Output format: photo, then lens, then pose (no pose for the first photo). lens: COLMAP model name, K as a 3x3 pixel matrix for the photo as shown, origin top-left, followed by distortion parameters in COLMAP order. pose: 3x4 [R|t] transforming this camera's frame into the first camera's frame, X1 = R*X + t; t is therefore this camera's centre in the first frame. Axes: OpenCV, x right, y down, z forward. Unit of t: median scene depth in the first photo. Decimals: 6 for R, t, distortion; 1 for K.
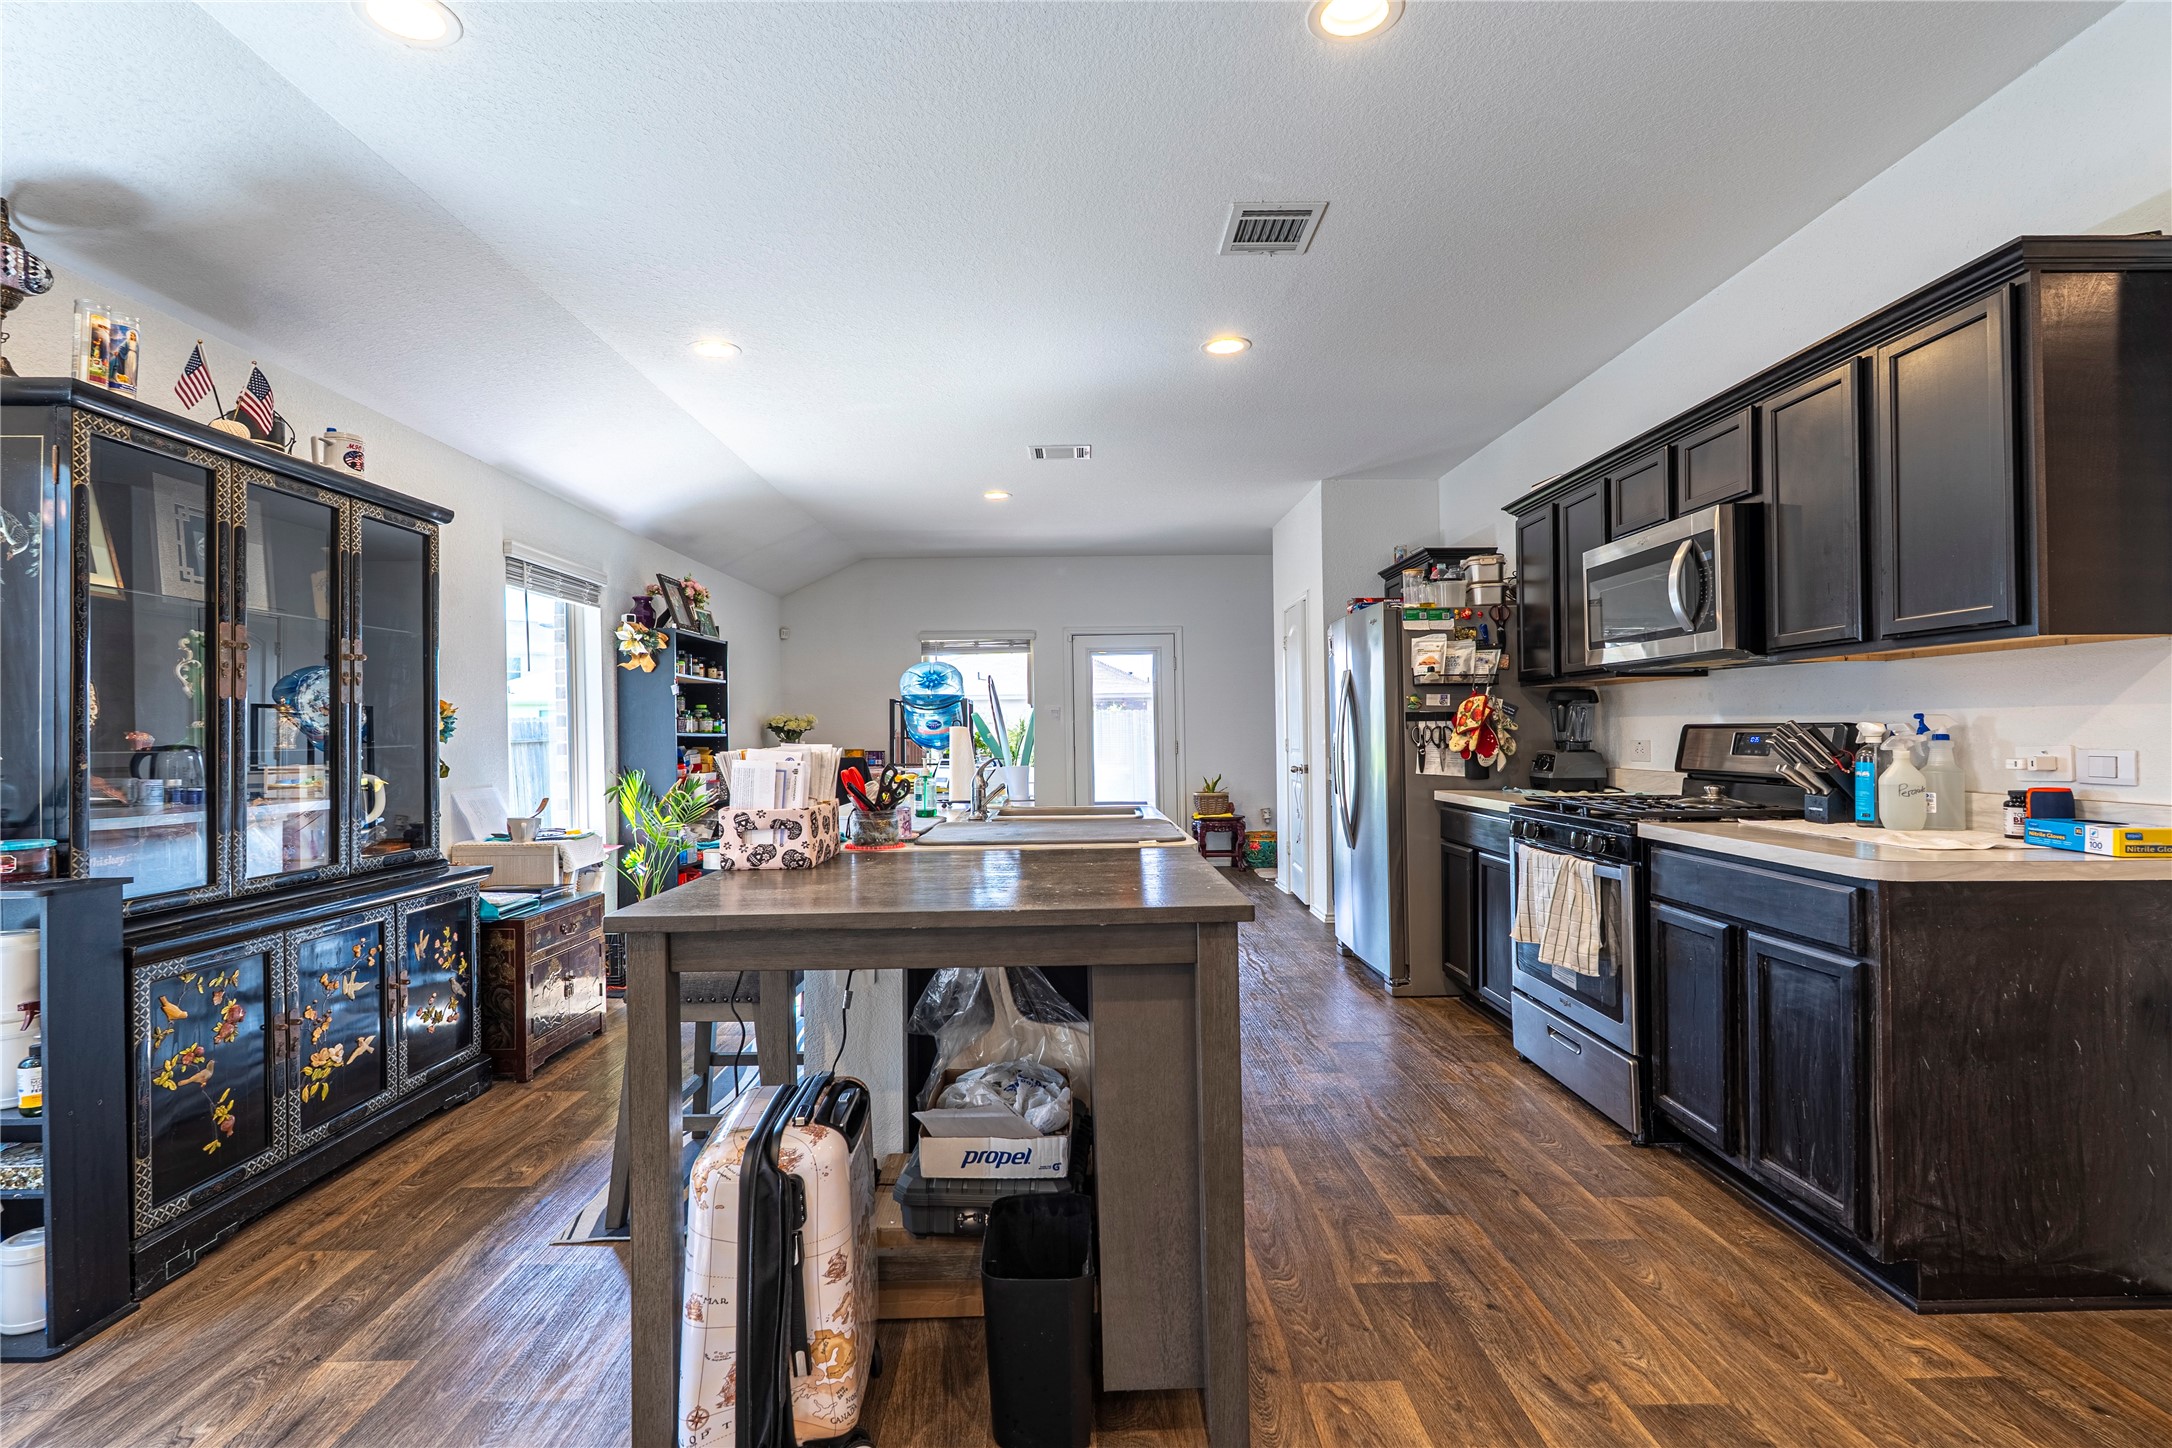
lens RADIAL K [[1014.2, 0, 1107.0], [0, 1014.2, 718.3], [0, 0, 1]] dist [0.000416, 0.000277]
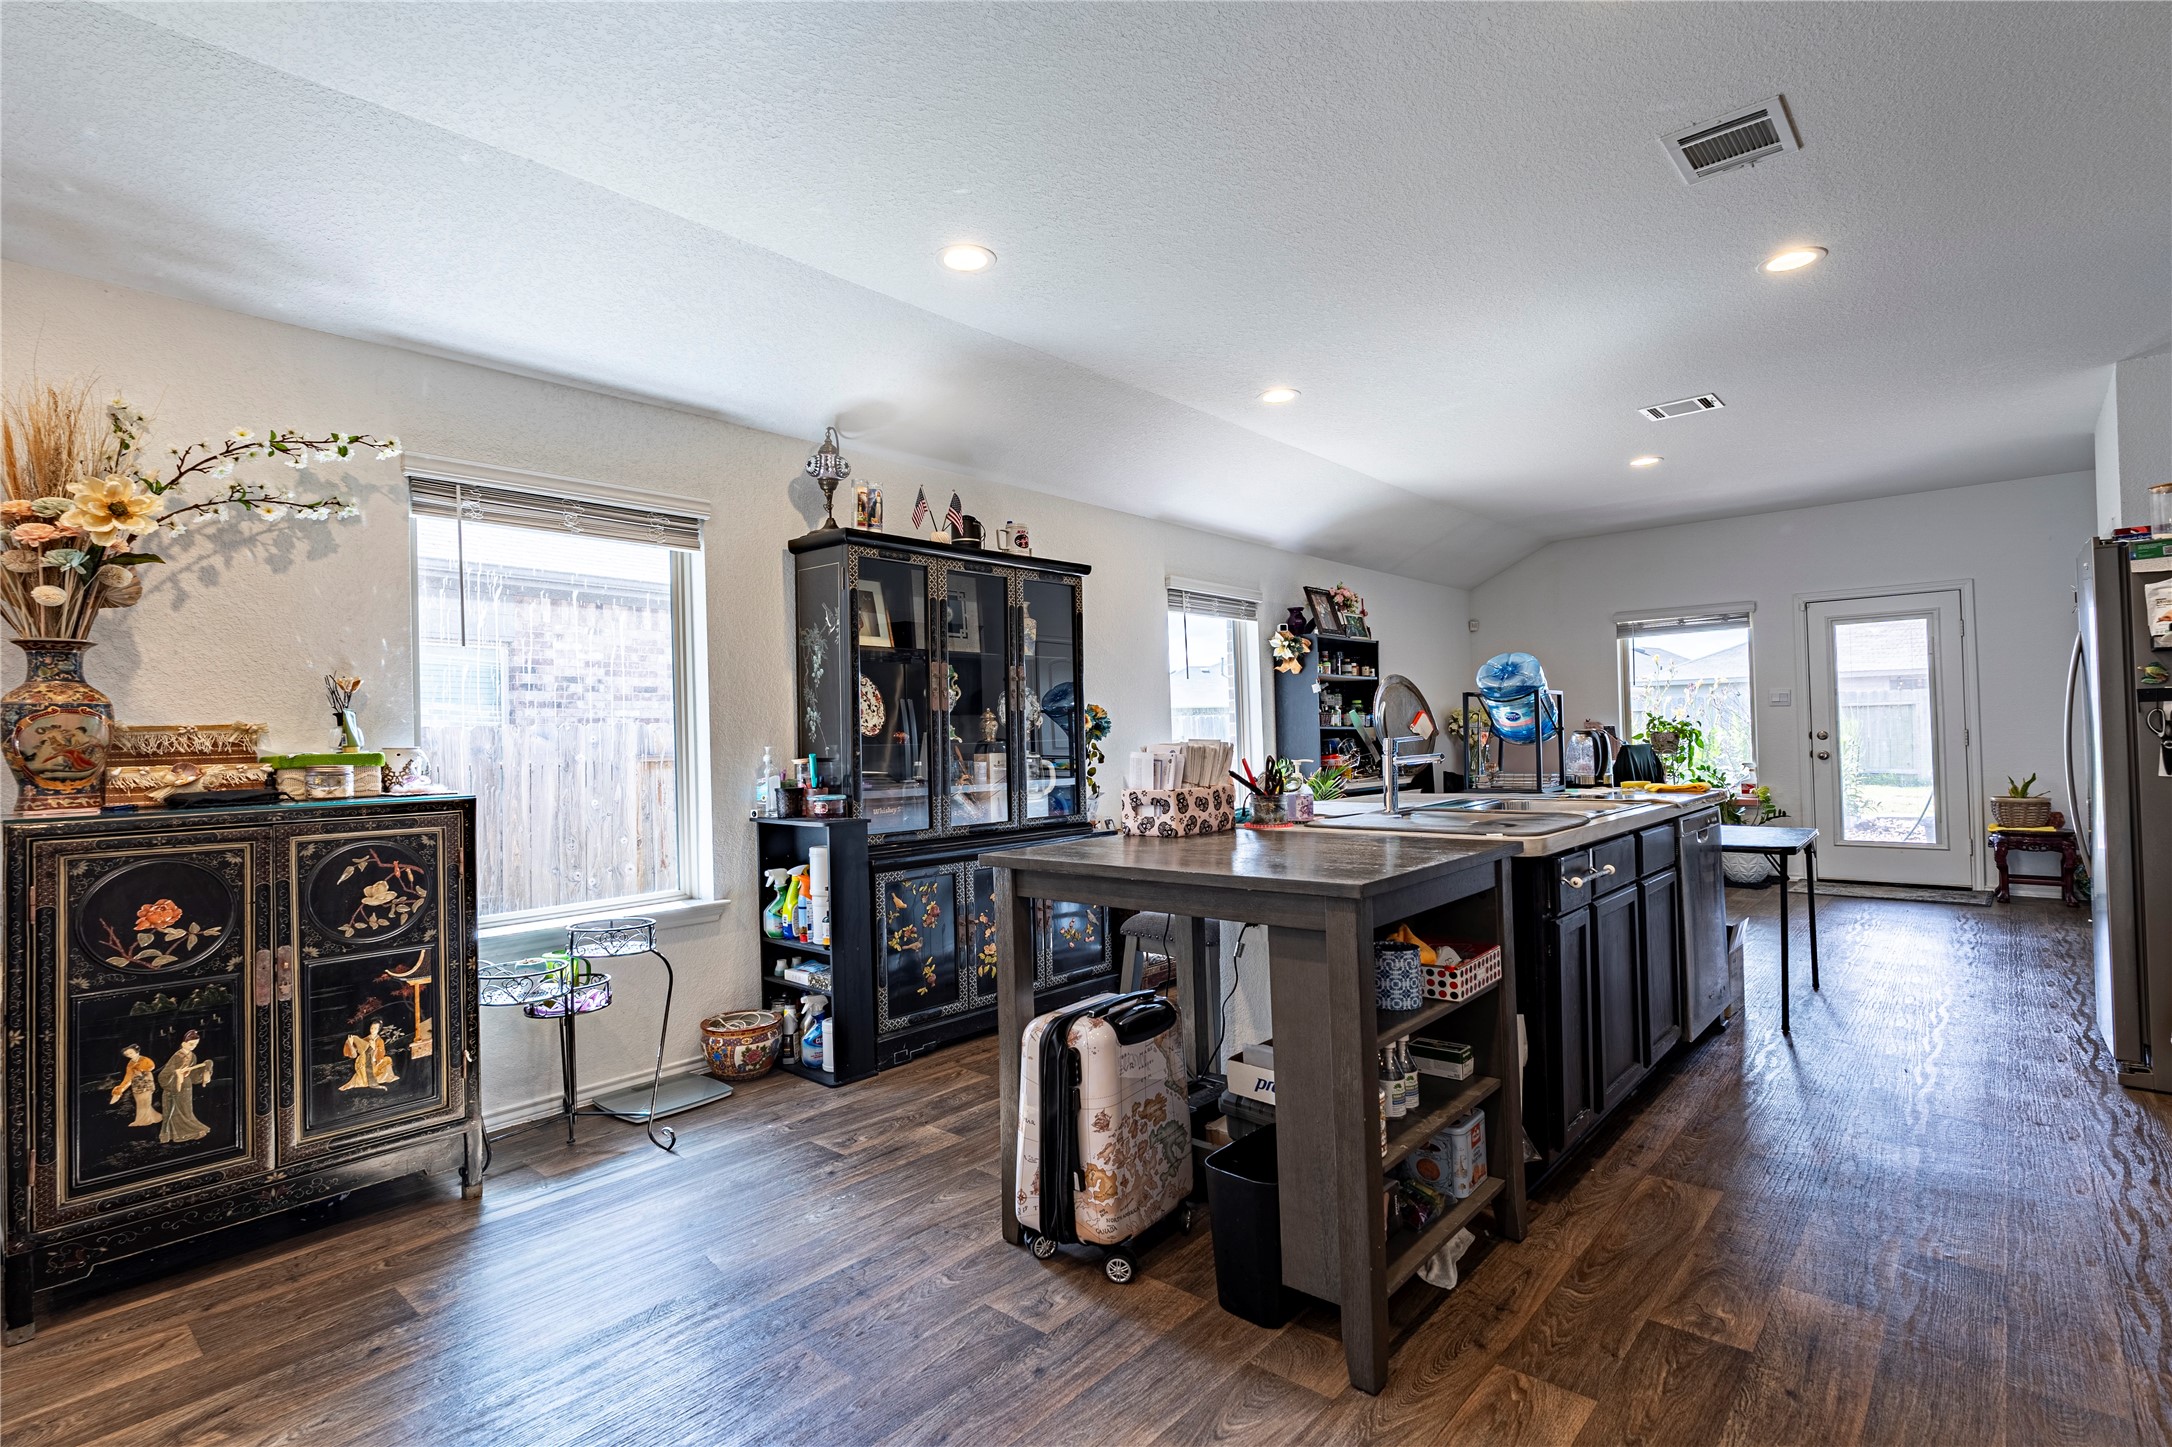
lens RADIAL K [[1014.2, 0, 1107.0], [0, 1014.2, 717.8], [0, 0, 1]] dist [0.000416, 0.000277]
pose [[0.756693, -0.016082, -0.653573, 0.348521], [0.021831, 0.999761, 0.000674, -0.003516], [0.653406, -0.014779, 0.756863, -0.014046]]
